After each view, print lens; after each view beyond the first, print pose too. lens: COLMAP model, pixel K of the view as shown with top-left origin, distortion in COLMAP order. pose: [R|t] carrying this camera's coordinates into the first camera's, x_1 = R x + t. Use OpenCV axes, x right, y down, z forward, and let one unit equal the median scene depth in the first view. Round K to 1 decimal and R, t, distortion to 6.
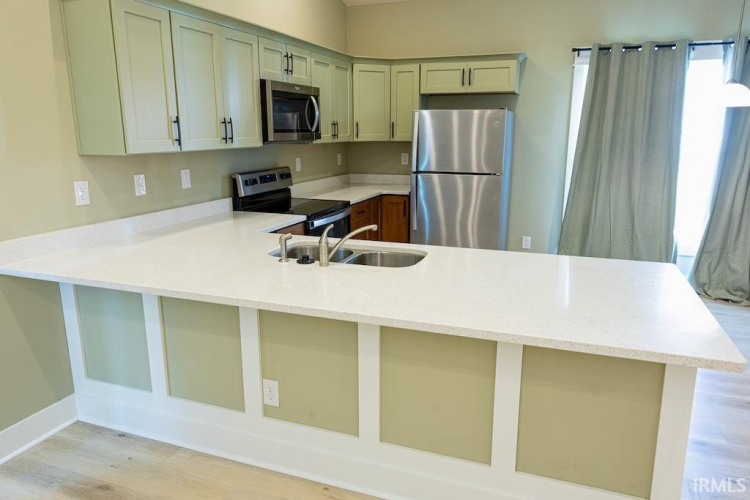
lens RADIAL K [[525.3, 0, 375.0], [0, 525.3, 250.0], [0, 0, 1]] dist [0.001267, 0.000267]
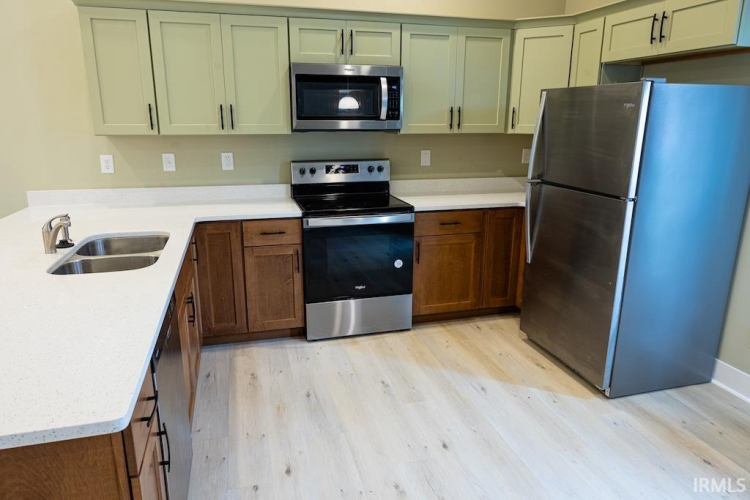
lens RADIAL K [[507.4, 0, 375.0], [0, 507.4, 250.0], [0, 0, 1]] dist [-0.000163, 0.000795]
pose [[0.582480, 0.207550, -0.785901, 0.631774], [-0.187993, 0.975036, 0.118166, -0.125837], [0.790807, 0.078914, 0.606957, 0.560350]]
